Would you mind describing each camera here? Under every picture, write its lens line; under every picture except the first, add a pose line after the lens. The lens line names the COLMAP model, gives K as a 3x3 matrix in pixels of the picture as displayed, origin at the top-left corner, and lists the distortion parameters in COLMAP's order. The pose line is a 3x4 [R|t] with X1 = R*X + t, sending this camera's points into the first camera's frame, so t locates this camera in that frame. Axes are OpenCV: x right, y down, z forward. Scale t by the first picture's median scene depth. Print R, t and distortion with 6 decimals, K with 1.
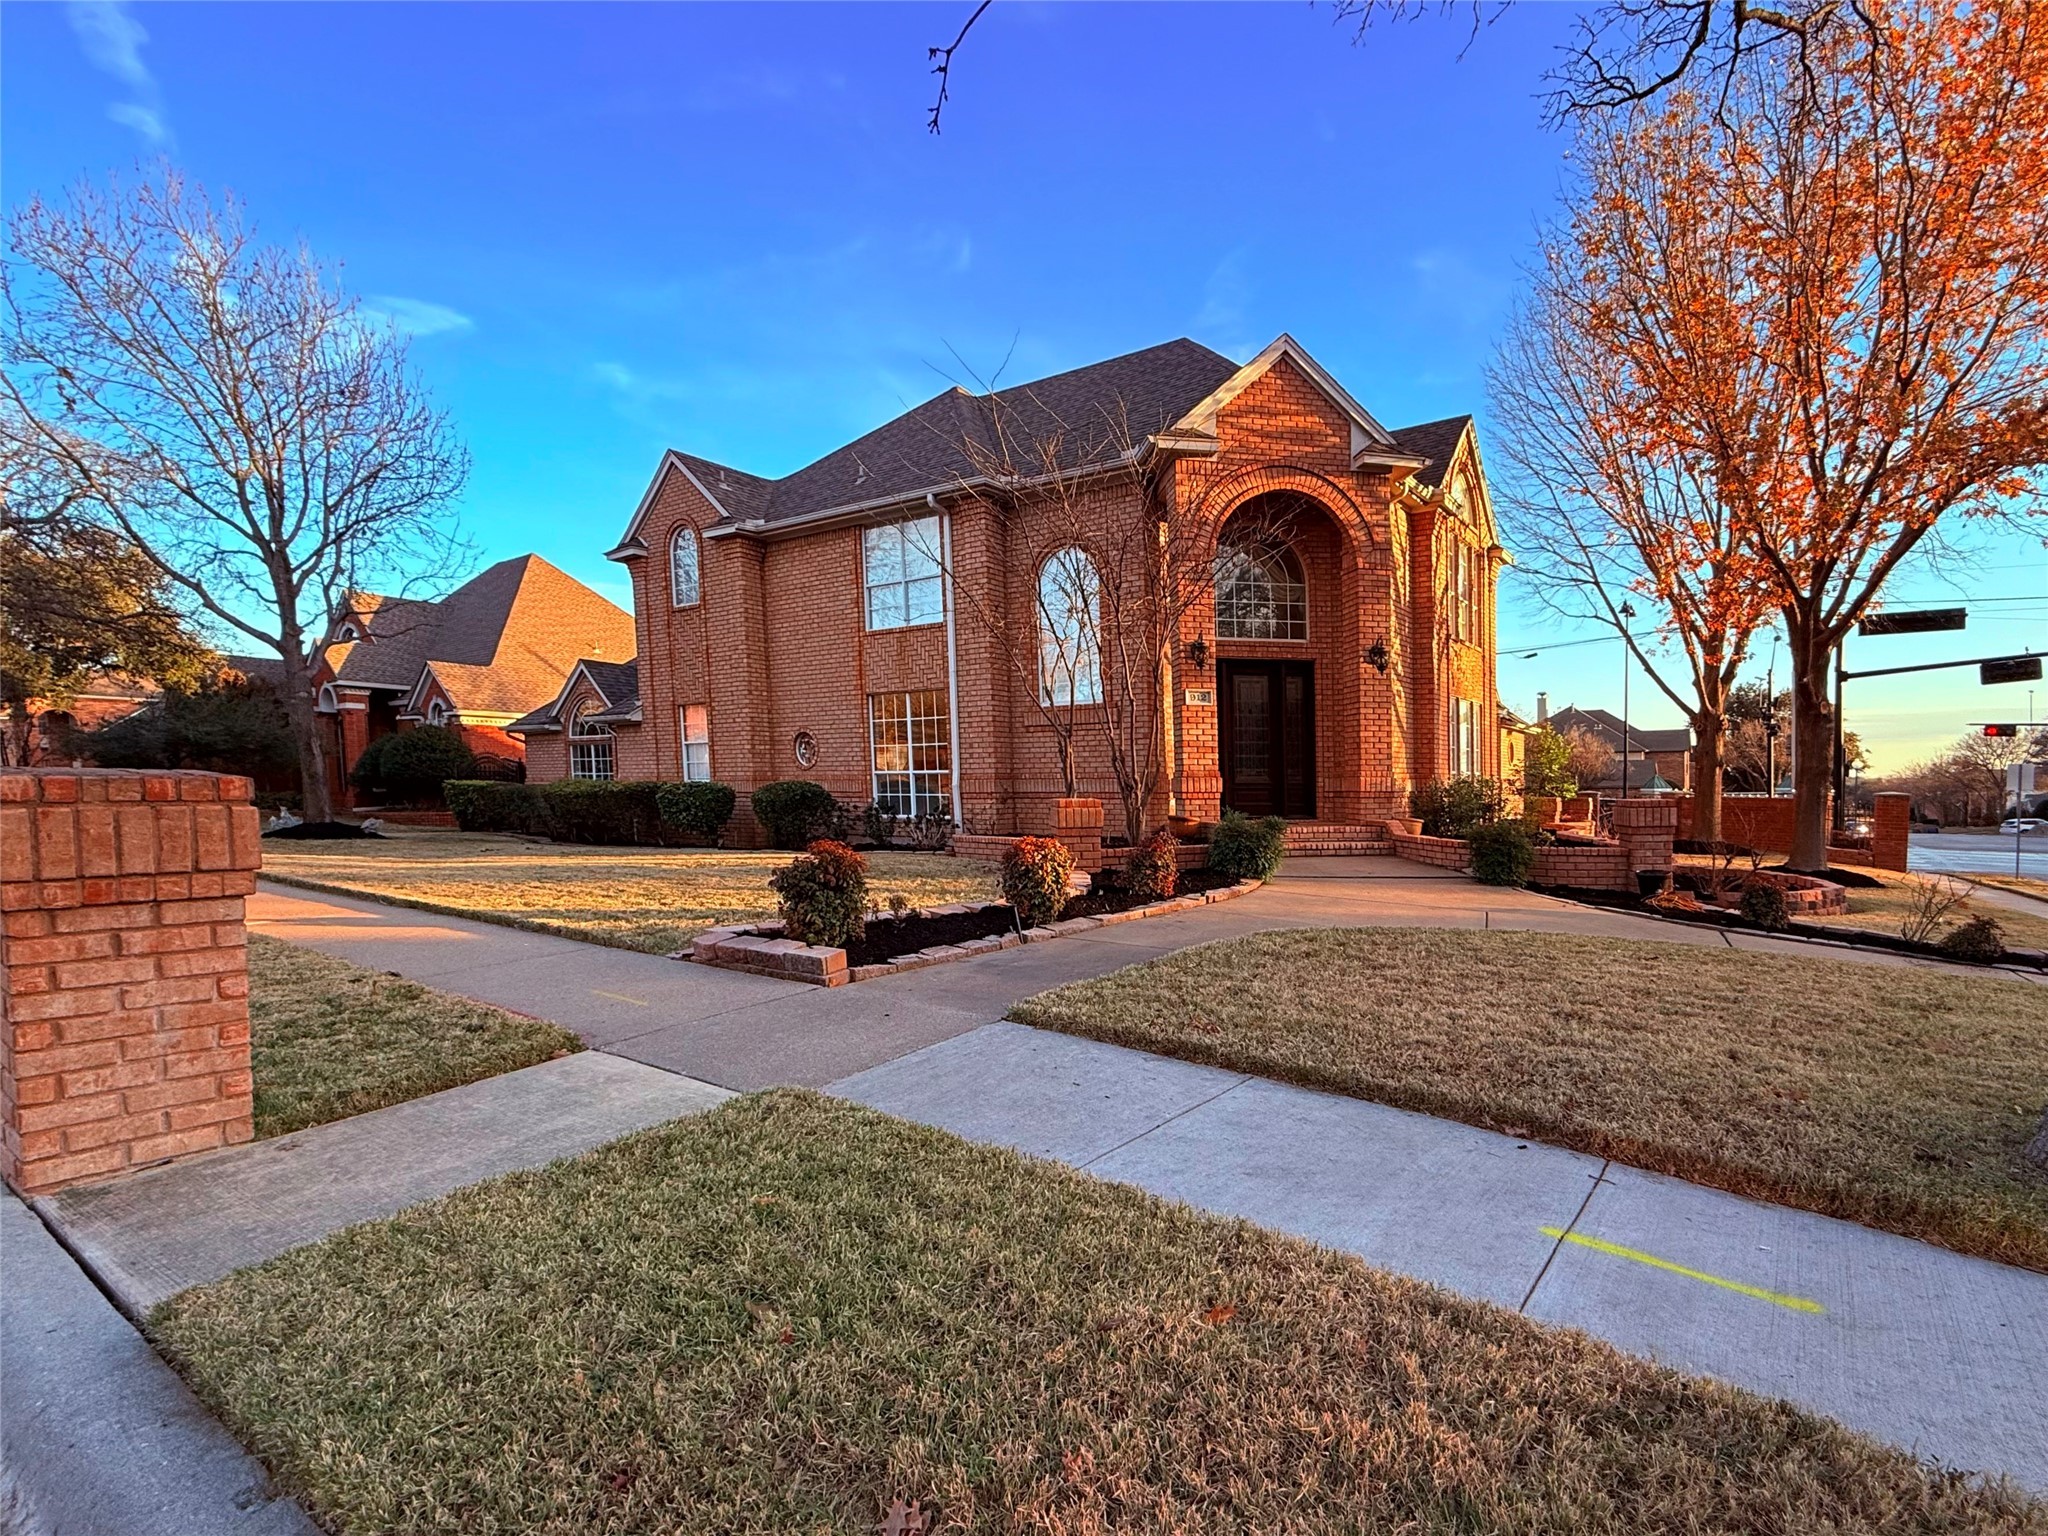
lens RADIAL K [[811.0, 0, 1024.0], [0, 811.0, 768.0], [0, 0, 1]] dist [0.002051, 0.000170]
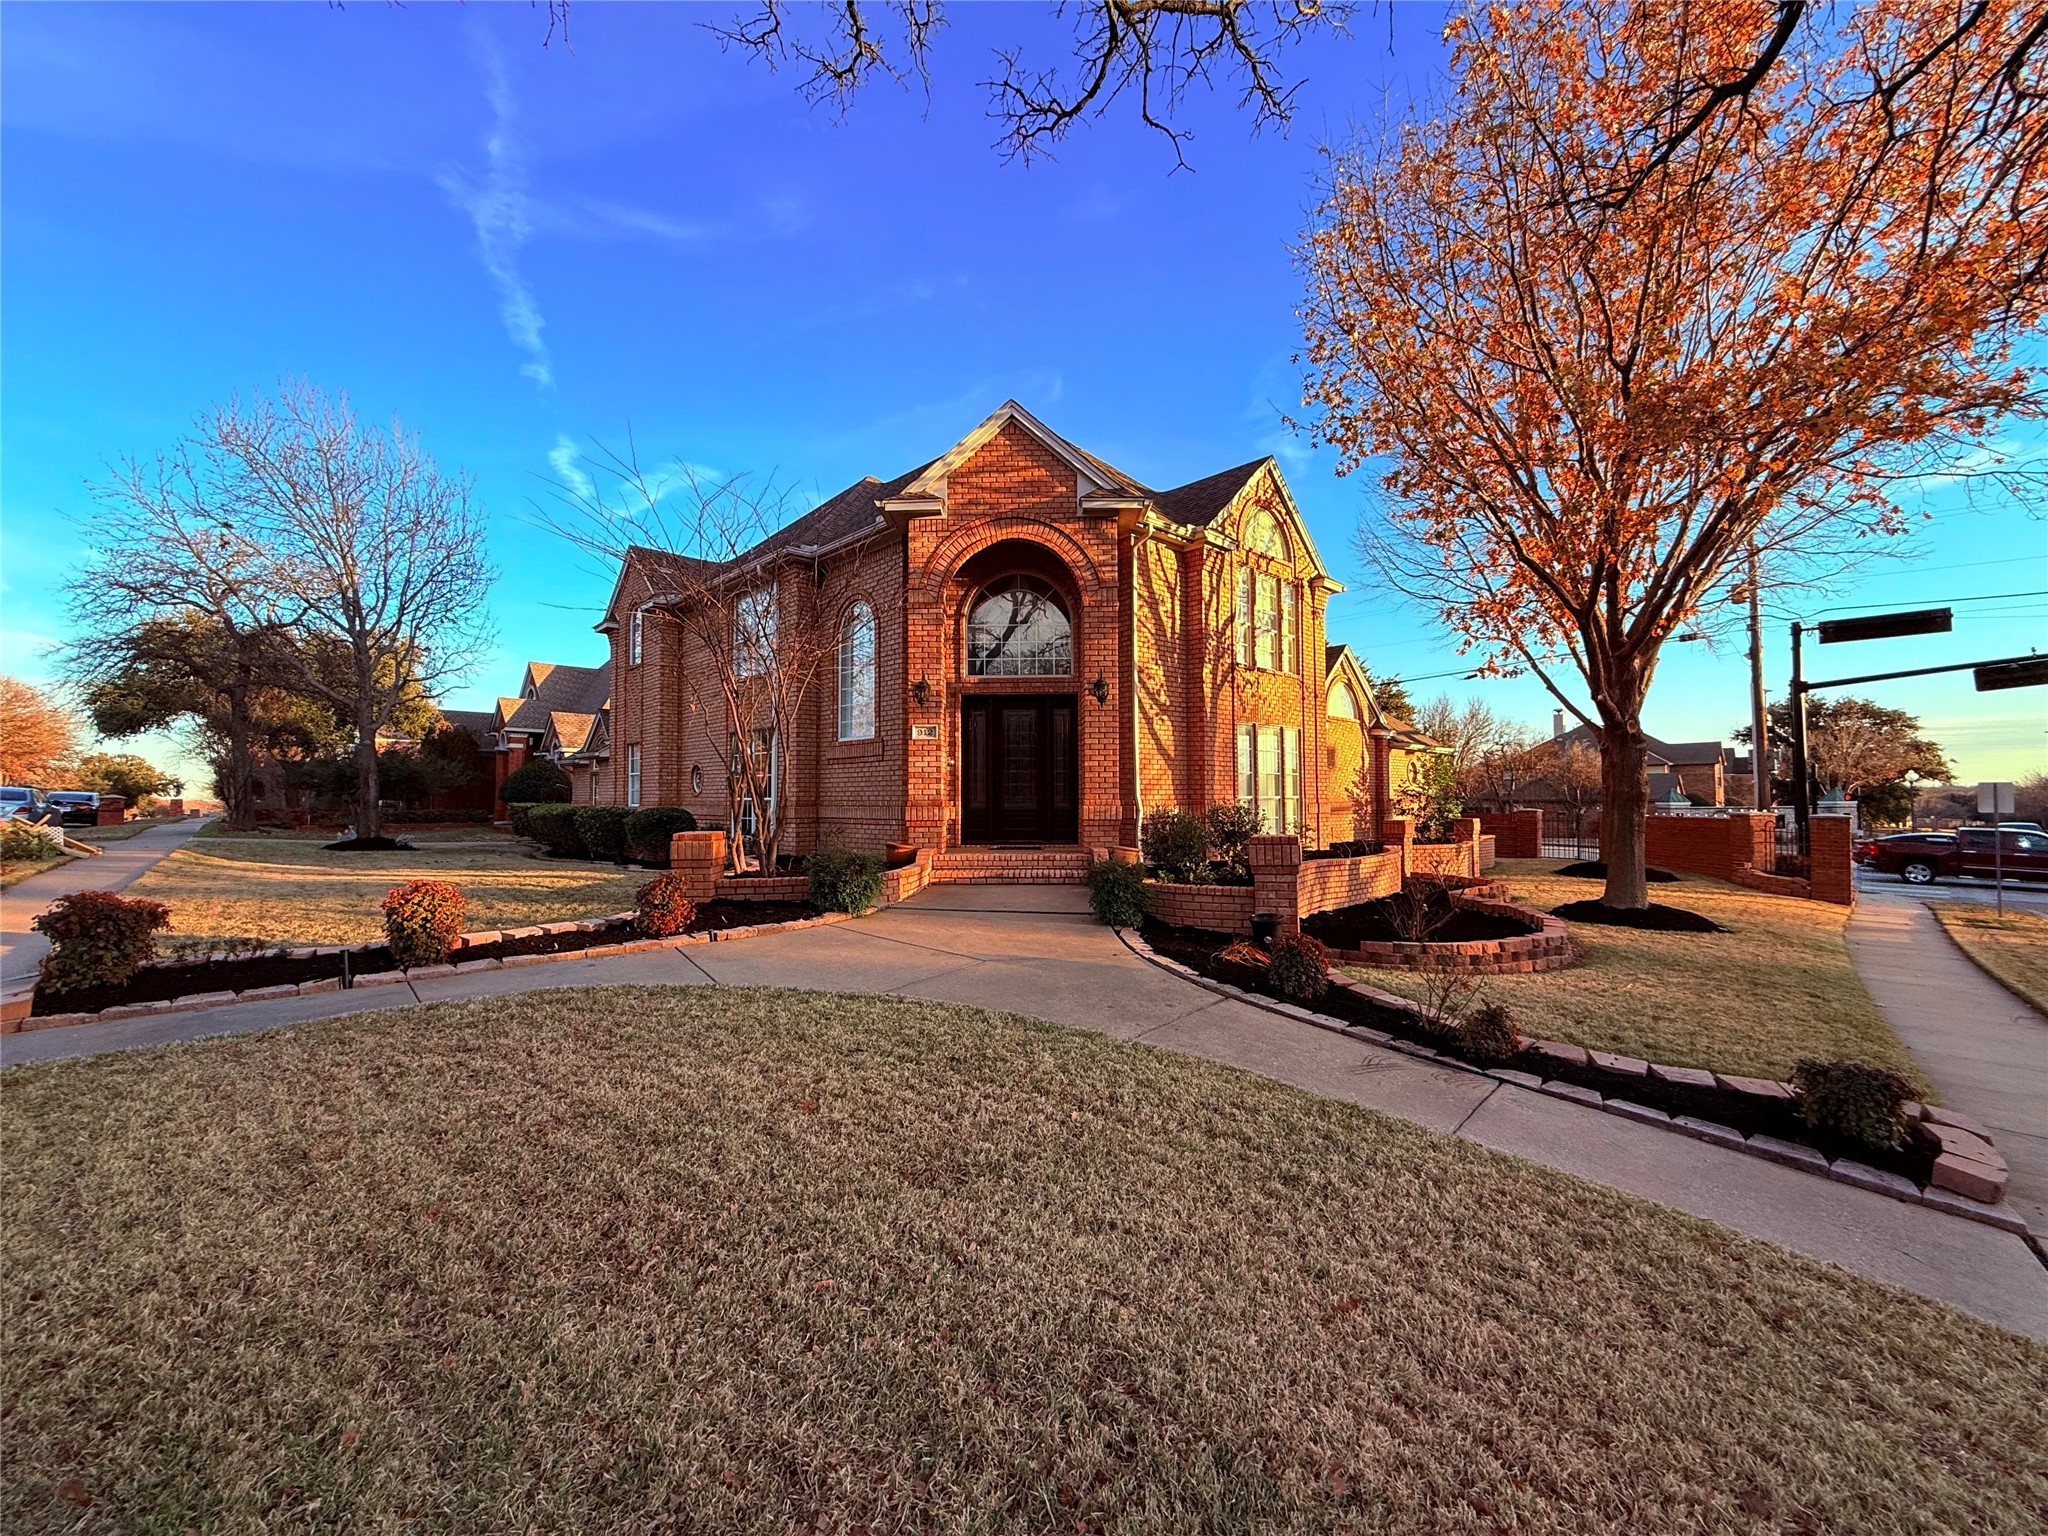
lens RADIAL K [[661.4, 0, 1024.6], [0, 661.4, 739.5], [0, 0, 1]] dist [0.000316, 0.000050]
pose [[0.981847, -0.020158, -0.188602, 0.478875], [0.008227, 0.997927, -0.063833, -0.018730], [0.189497, 0.061123, 0.979977, 0.149359]]
